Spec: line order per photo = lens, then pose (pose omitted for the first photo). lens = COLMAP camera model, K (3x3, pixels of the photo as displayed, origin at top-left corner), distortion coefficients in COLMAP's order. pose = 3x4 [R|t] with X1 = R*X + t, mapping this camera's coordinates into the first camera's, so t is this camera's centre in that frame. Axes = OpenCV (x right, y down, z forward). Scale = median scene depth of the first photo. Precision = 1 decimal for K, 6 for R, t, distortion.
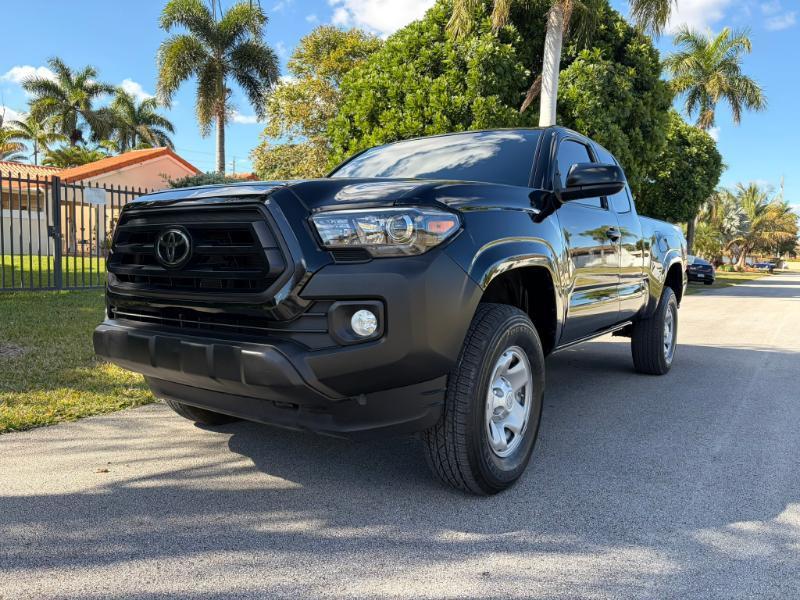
lens RADIAL K [[607.6, 0, 413.6], [0, 607.6, 290.6], [0, 0, 1]] dist [0.020228, -0.005317]
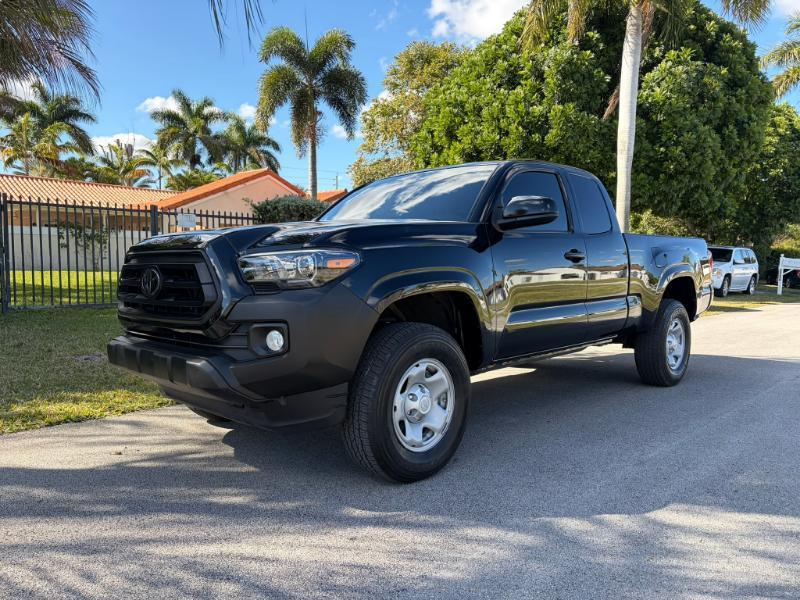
lens RADIAL K [[607.6, 0, 416.7], [0, 607.6, 286.8], [0, 0, 1]] dist [0.020228, -0.005317]
pose [[0.986548, -0.011224, -0.163085, 0.147593], [0.008125, 0.999774, -0.019653, -0.011449], [0.163268, 0.018063, 0.986416, -0.077512]]
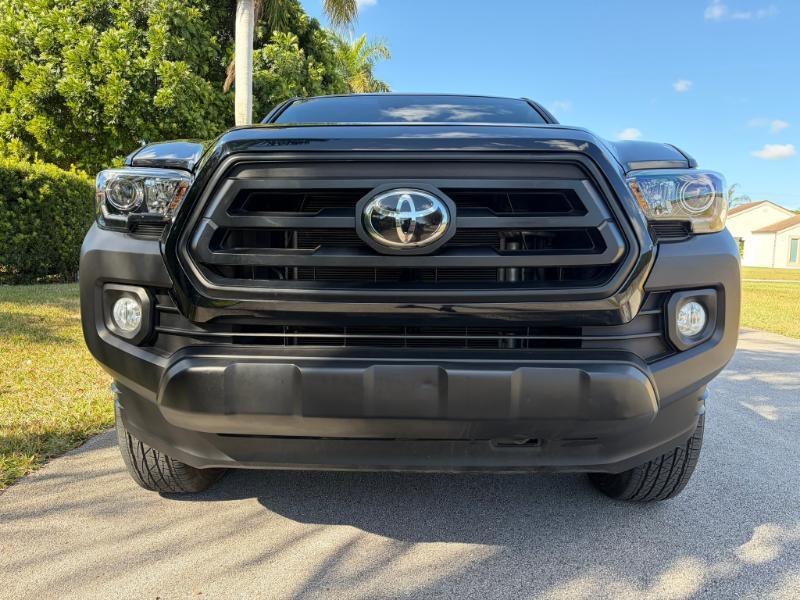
lens RADIAL K [[607.6, 0, 404.1], [0, 607.6, 294.3], [0, 0, 1]] dist [0.020228, -0.005317]
pose [[0.843533, -0.046488, 0.535062, -0.321941], [0.031880, 0.998824, 0.036521, -0.007237], [-0.536131, -0.013749, 0.844023, 0.211850]]
